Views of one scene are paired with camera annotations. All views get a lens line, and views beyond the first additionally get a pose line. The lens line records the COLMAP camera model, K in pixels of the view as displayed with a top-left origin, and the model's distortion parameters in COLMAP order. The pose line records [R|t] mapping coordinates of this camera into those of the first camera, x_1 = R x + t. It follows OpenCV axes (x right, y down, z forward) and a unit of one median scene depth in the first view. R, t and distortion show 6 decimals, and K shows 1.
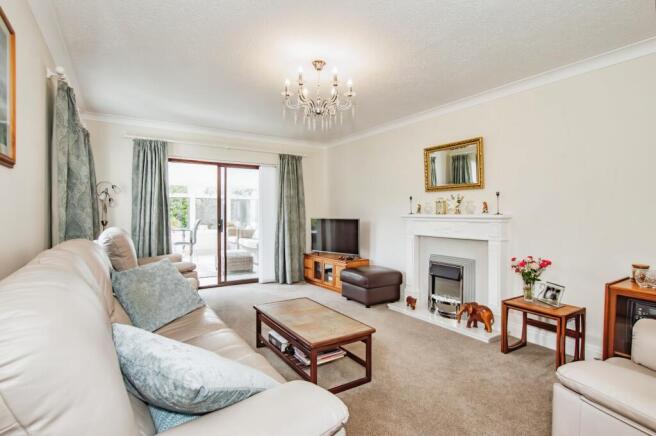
lens RADIAL K [[330.6, 0, 328.0], [0, 330.6, 218.0], [0, 0, 1]] dist [-0.000927, -0.000187]
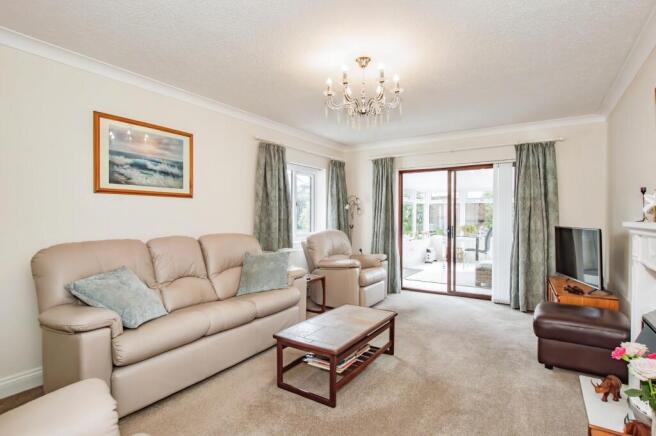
lens RADIAL K [[334.4, 0, 328.0], [0, 334.4, 218.0], [0, 0, 1]] dist [0.002169, 0.000184]
pose [[0.408424, 0.000122, -0.912792, 0.422013], [-0.019915, 0.999763, -0.008777, -0.002337], [0.912575, 0.021763, 0.408329, 0.274798]]
